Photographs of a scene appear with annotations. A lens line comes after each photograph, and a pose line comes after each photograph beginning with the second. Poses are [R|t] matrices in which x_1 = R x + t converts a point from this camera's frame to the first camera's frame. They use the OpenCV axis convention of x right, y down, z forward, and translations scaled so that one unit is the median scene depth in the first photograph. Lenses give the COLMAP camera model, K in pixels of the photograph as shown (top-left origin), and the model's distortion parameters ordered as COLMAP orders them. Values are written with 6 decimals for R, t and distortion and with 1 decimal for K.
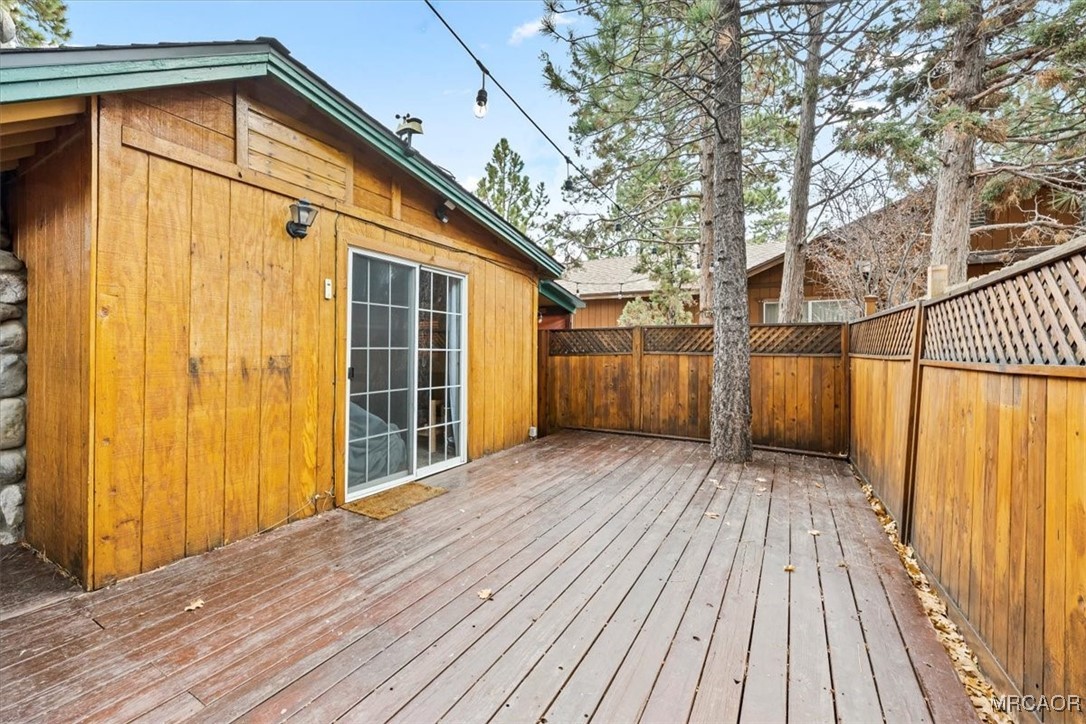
lens RADIAL K [[436.7, 0, 543.0], [0, 436.7, 349.8], [0, 0, 1]] dist [0.000296, -0.000026]
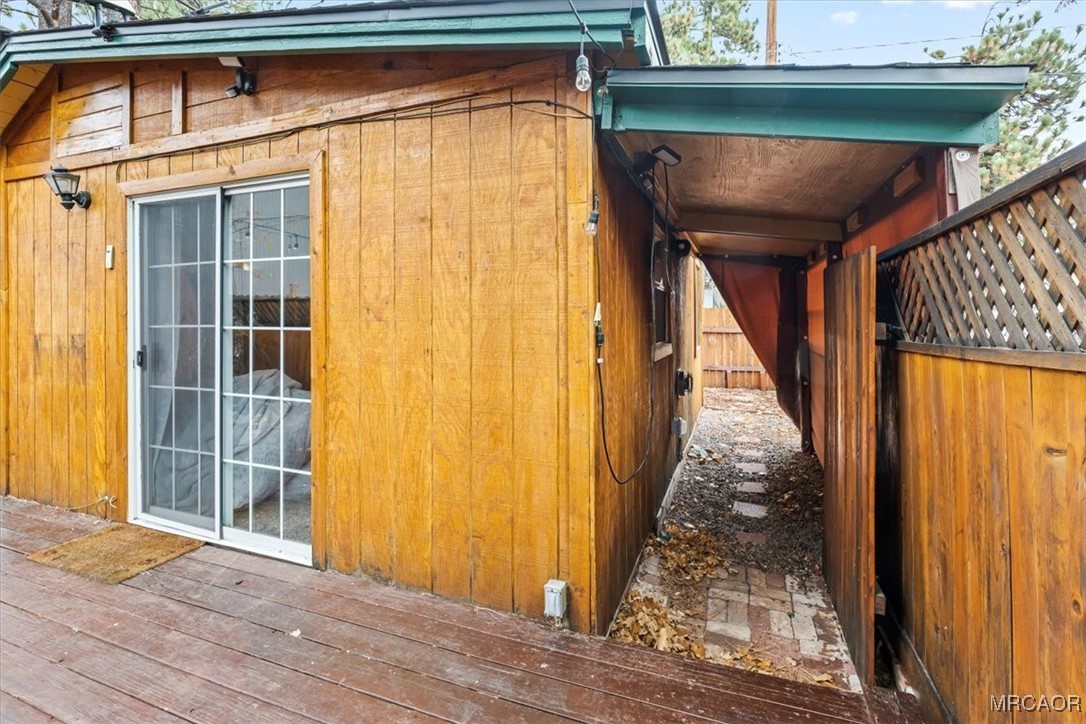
lens RADIAL K [[494.2, 0, 543.1], [0, 494.2, 312.2], [0, 0, 1]] dist [-0.000301, -0.000027]
pose [[0.142576, -0.022752, -0.989522, 0.532548], [0.003285, 0.999741, -0.022514, -0.006891], [0.989778, -0.000041, 0.142614, 1.568231]]
